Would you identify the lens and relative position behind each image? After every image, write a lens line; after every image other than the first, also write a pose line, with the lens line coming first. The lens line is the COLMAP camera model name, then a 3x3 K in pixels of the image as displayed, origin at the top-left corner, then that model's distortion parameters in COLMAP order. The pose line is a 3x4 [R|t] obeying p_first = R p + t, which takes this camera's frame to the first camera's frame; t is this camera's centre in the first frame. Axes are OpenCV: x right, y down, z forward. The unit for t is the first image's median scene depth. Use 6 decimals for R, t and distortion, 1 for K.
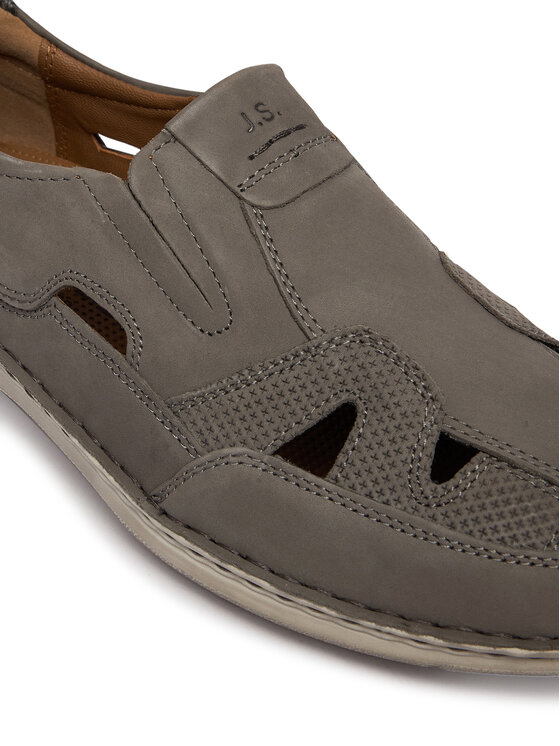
lens RADIAL K [[902.3, 0, 280.2], [0, 902.3, 372.7], [0, 0, 1]] dist [0.065878, 0.000000]
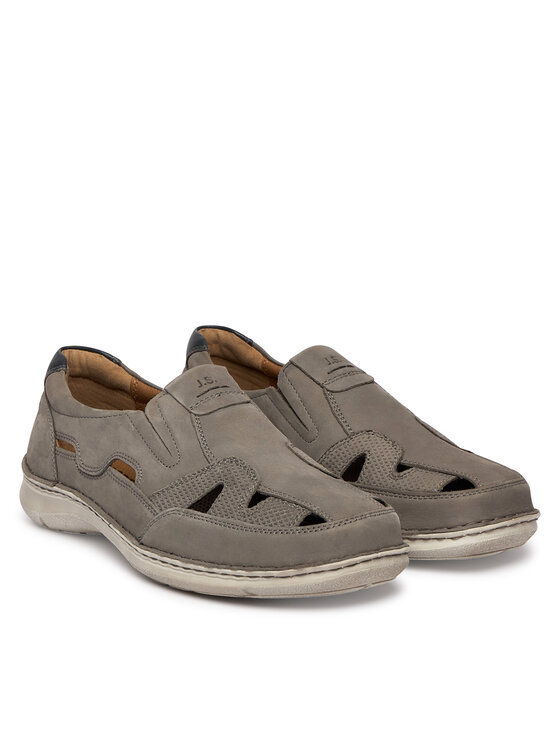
lens RADIAL K [[1272.1, 0, 280.5], [0, 1272.1, 372.9], [0, 0, 1]] dist [-0.273335, 0.000000]
pose [[0.973159, -0.063337, -0.221246, 0.903969], [-0.043111, 0.894190, -0.445607, 1.143521], [0.226059, 0.443185, 0.867459, -1.750382]]
